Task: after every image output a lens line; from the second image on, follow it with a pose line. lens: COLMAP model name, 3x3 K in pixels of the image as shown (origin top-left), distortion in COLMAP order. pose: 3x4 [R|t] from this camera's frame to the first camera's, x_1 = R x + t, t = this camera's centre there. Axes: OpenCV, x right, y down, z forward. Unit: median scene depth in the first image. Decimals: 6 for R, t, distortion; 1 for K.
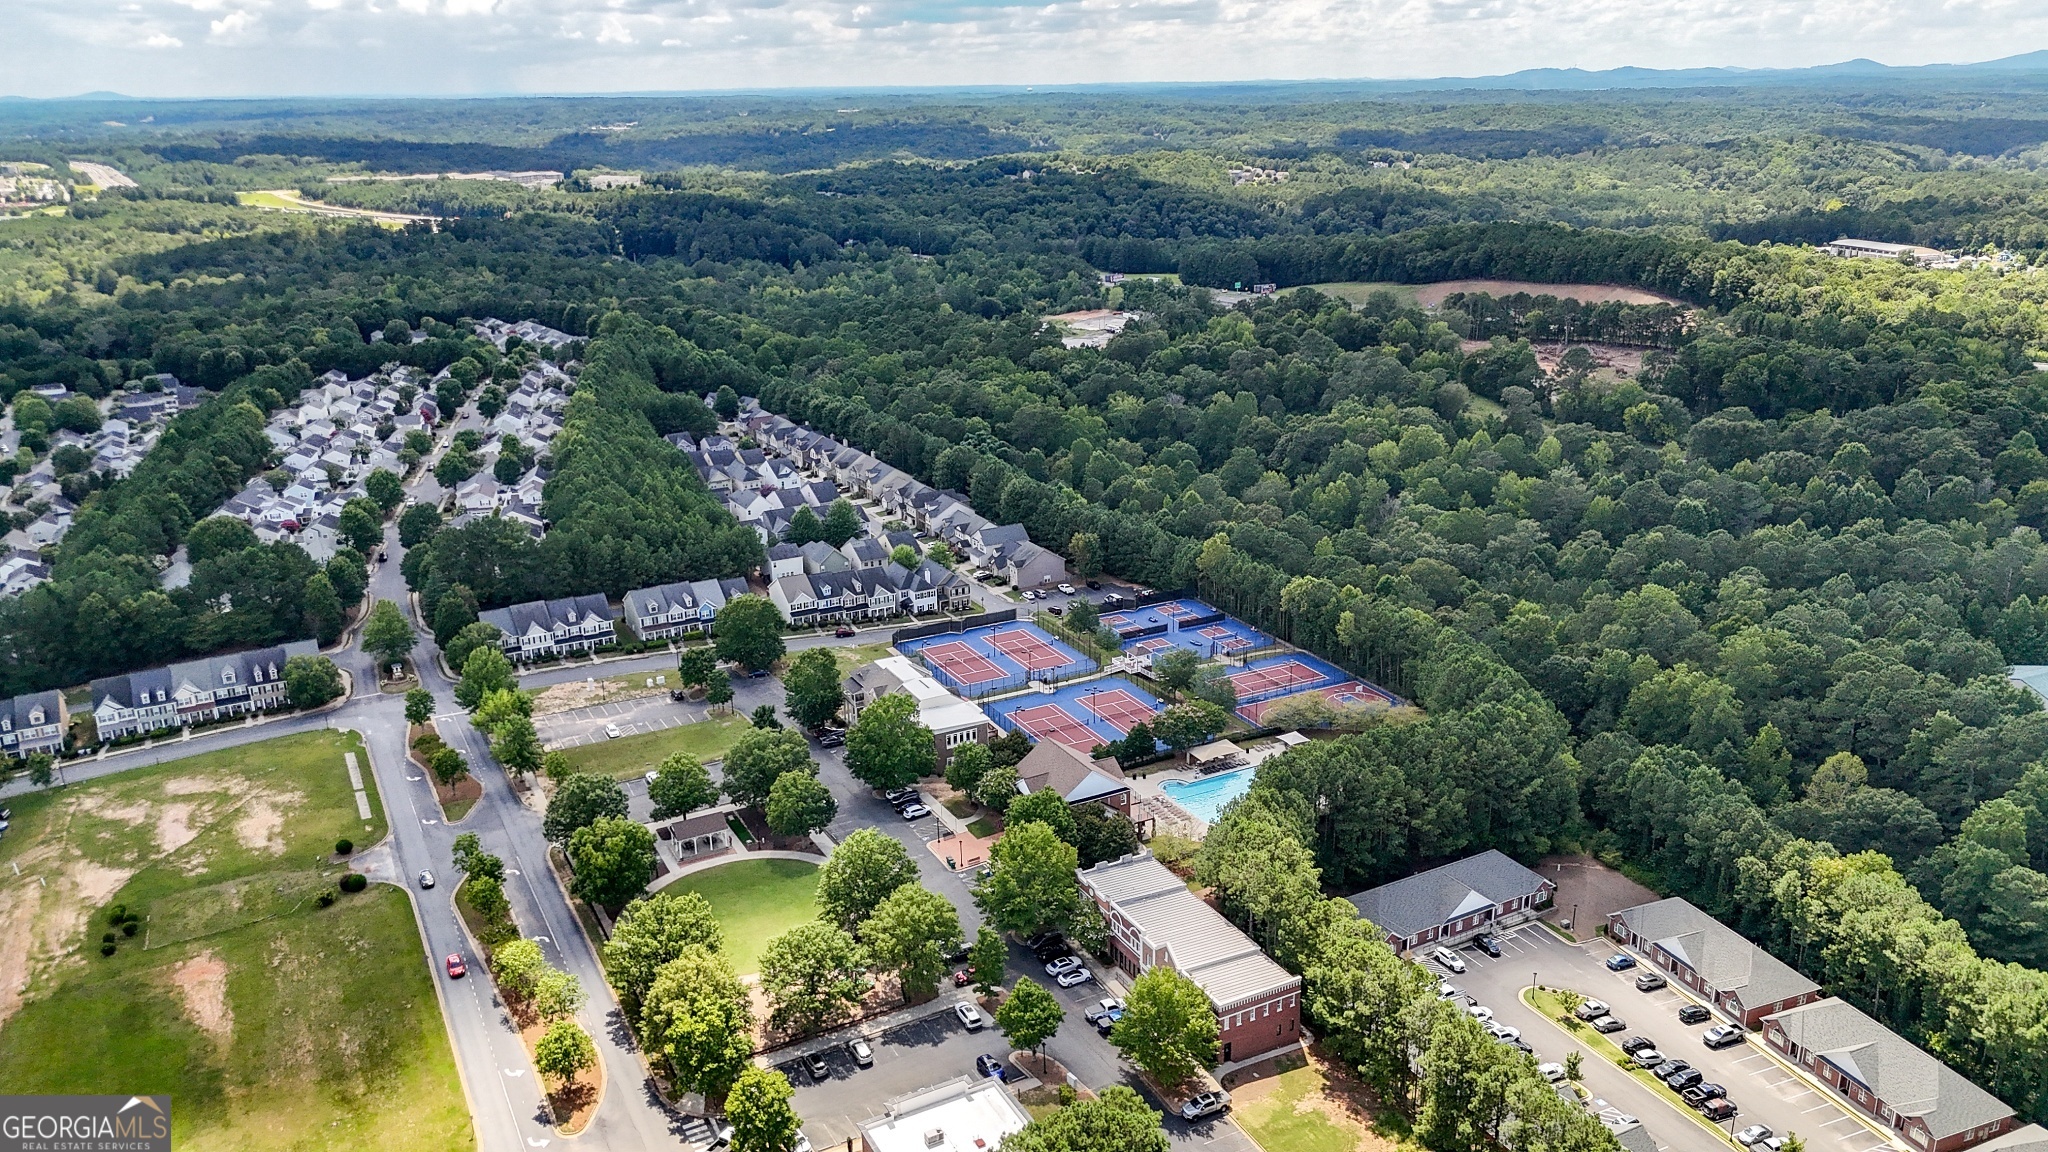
lens RADIAL K [[1445.4, 0, 1024.0], [0, 1445.4, 576.0], [0, 0, 1]] dist [0.041835, -0.004463]
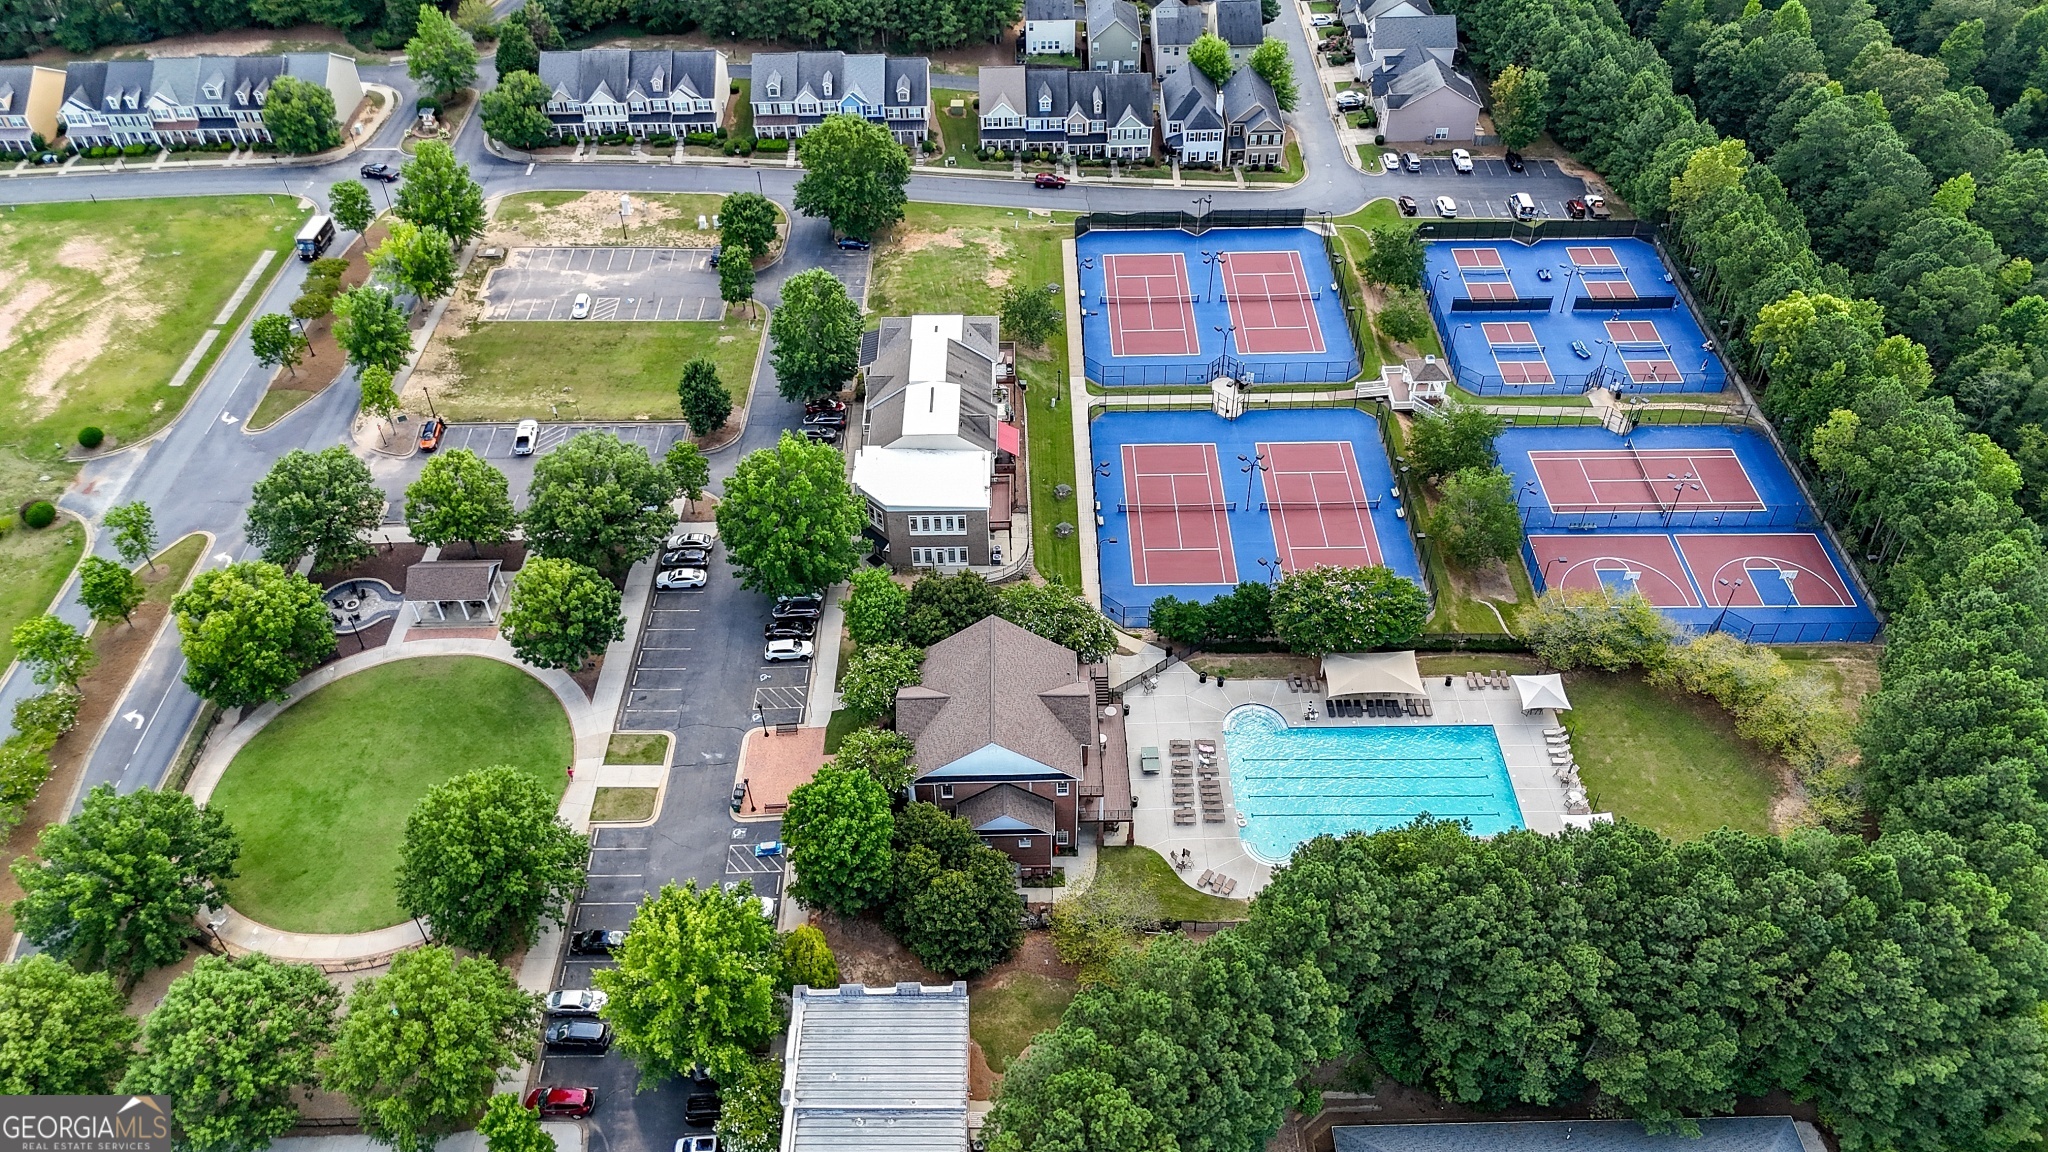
lens RADIAL K [[1445.4, 0, 1024.0], [0, 1445.4, 576.0], [0, 0, 1]] dist [0.041835, -0.004463]
pose [[0.885539, 0.326336, -0.330644, 0.149548], [-0.145001, 0.870327, 0.470643, -0.119201], [0.441356, -0.368829, 0.818028, 0.422156]]
